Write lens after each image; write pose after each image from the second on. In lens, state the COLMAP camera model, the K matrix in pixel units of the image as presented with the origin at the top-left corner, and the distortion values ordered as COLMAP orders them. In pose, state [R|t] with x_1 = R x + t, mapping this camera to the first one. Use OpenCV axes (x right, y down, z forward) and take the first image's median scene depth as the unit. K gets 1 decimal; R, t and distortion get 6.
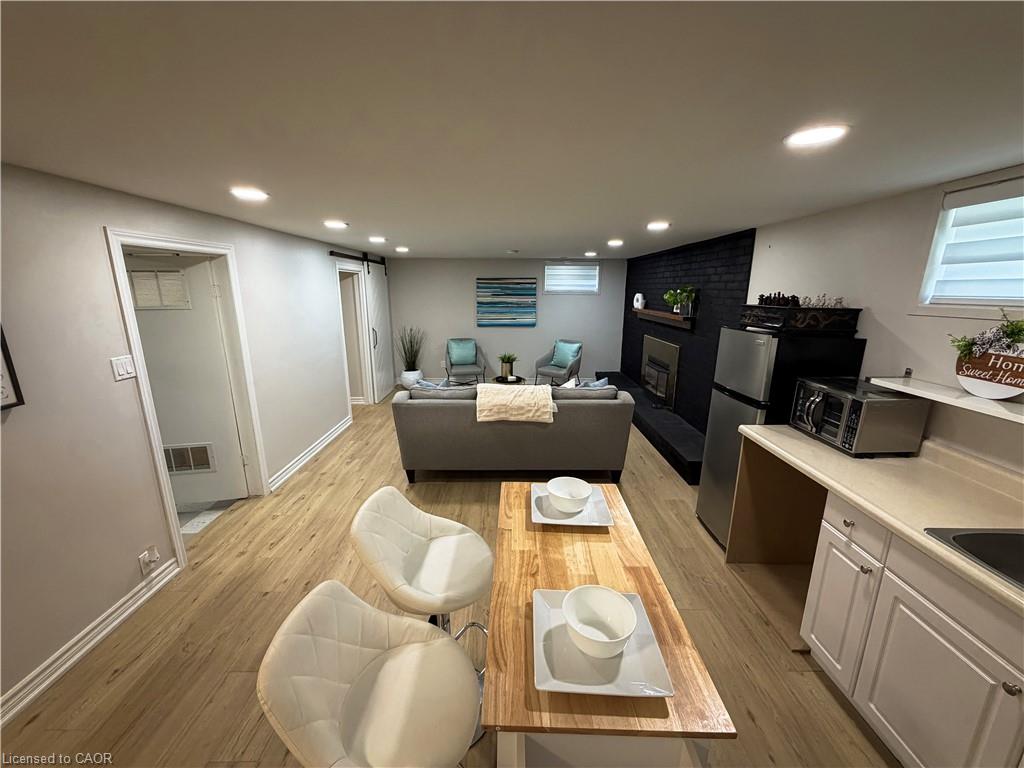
lens RADIAL K [[411.2, 0, 509.9], [0, 411.2, 382.8], [0, 0, 1]] dist [0.000456, -0.000204]
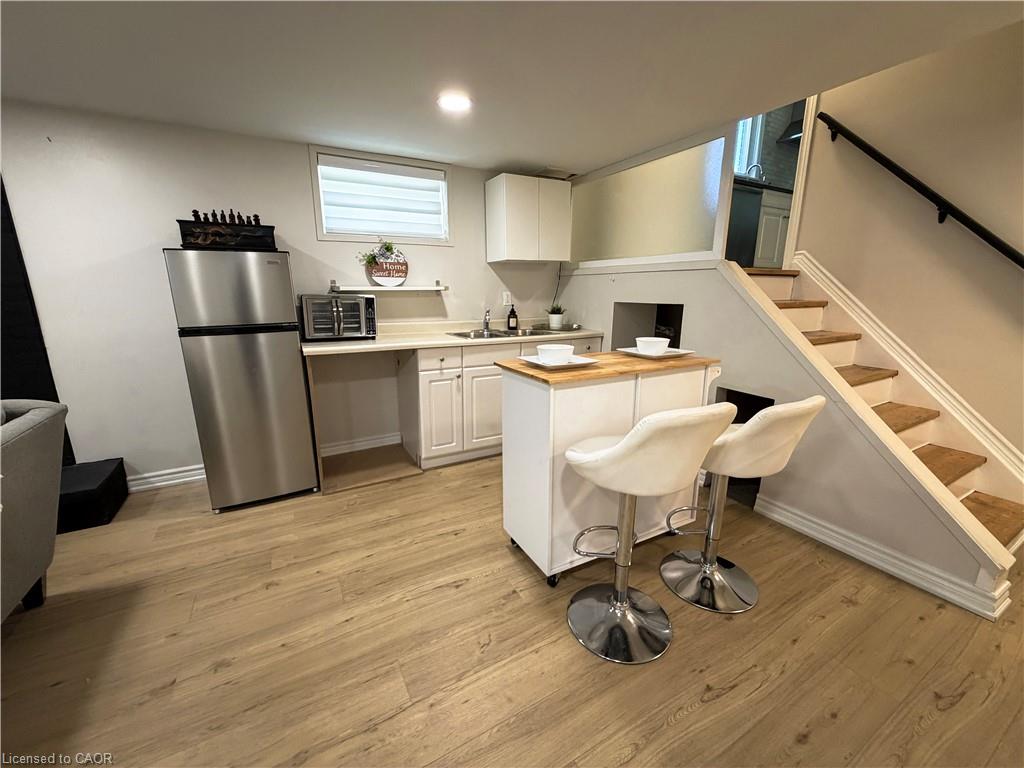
lens RADIAL K [[411.2, 0, 509.9], [0, 411.2, 382.8], [0, 0, 1]] dist [0.000456, -0.000204]
pose [[-0.486702, -0.197592, 0.850928, -0.193790], [0.200304, 0.922889, 0.328869, -0.016650], [-0.850294, 0.330505, -0.409593, 0.382179]]
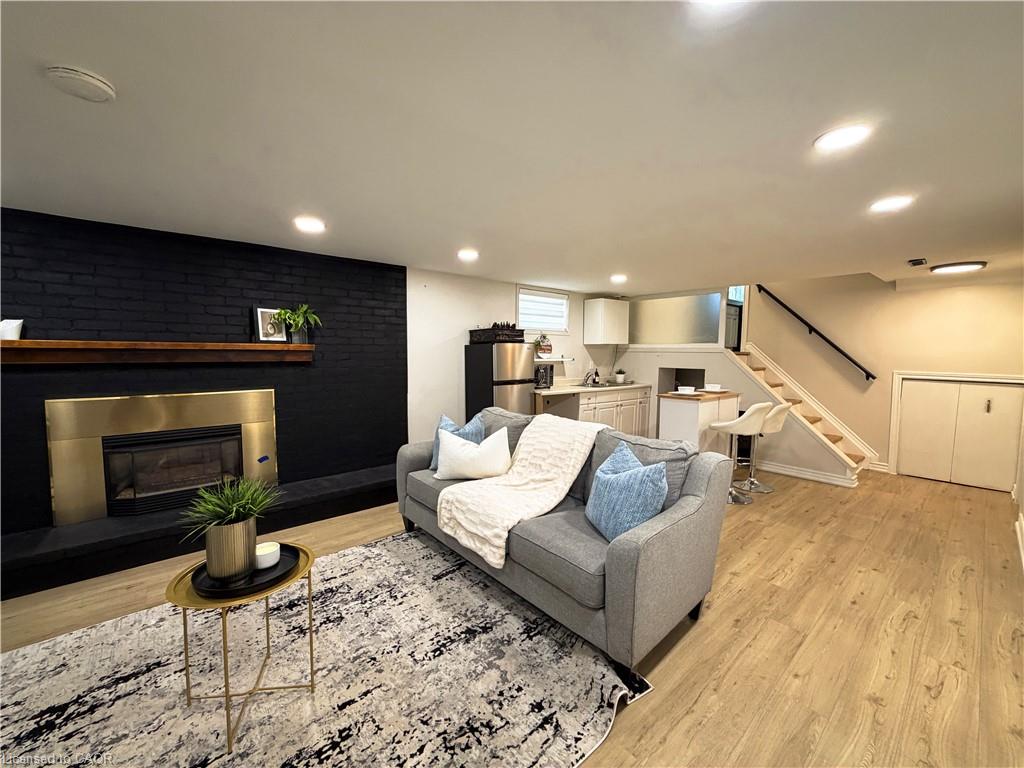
lens RADIAL K [[405.1, 0, 512.0], [0, 405.1, 384.0], [0, 0, 1]] dist [0.000004, -0.000057]
pose [[-0.649307, -0.070638, 0.757239, -0.276934], [0.163411, 0.959464, 0.229622, -0.141147], [-0.742763, 0.272836, -0.611444, 0.835537]]
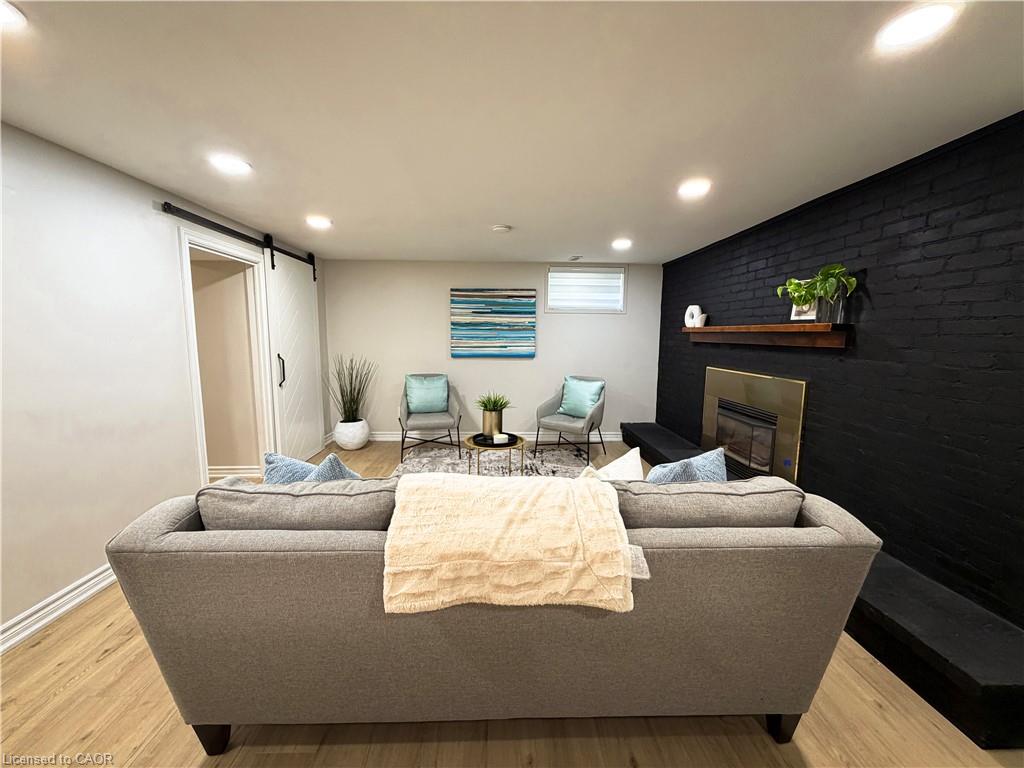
lens RADIAL K [[411.2, 0, 509.9], [0, 411.2, 382.8], [0, 0, 1]] dist [0.000456, -0.000204]
pose [[0.999647, 0.003238, 0.026357, 0.002013], [-0.000303, 0.993865, -0.110604, -0.019798], [-0.026554, 0.110557, 0.993515, 0.348047]]
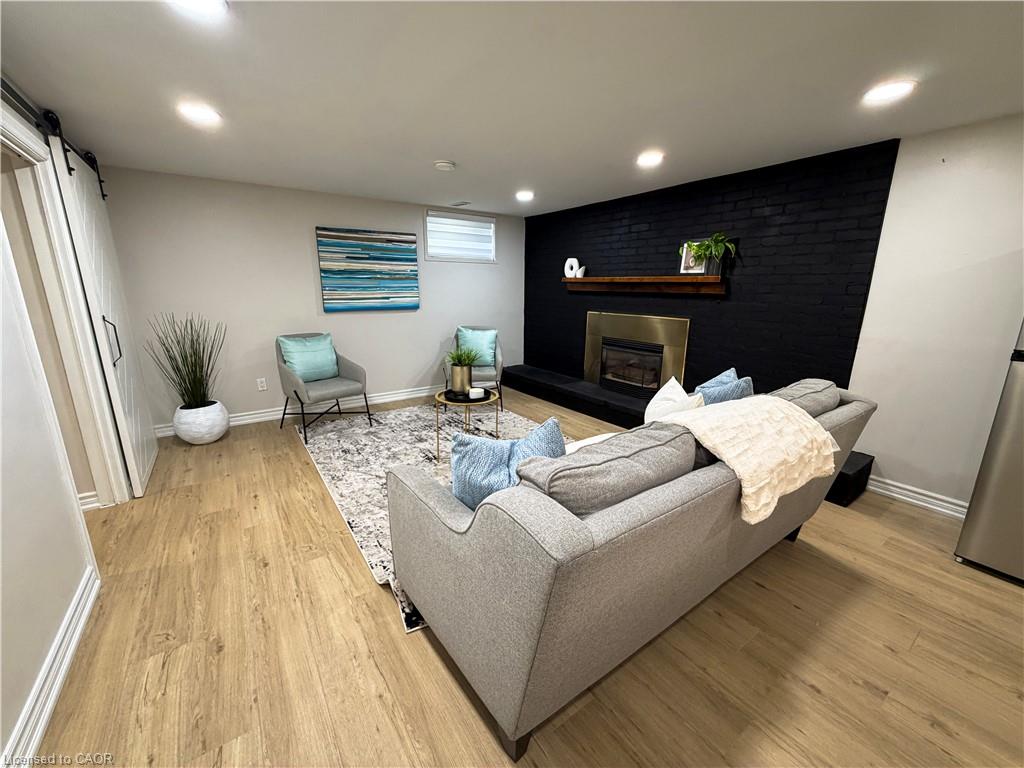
lens RADIAL K [[411.2, 0, 509.9], [0, 411.2, 382.8], [0, 0, 1]] dist [0.000456, -0.000204]
pose [[0.820807, -0.128049, 0.556668, -0.222061], [0.124079, 0.991249, 0.045060, -0.035597], [-0.557566, 0.032085, 0.829512, 0.418429]]
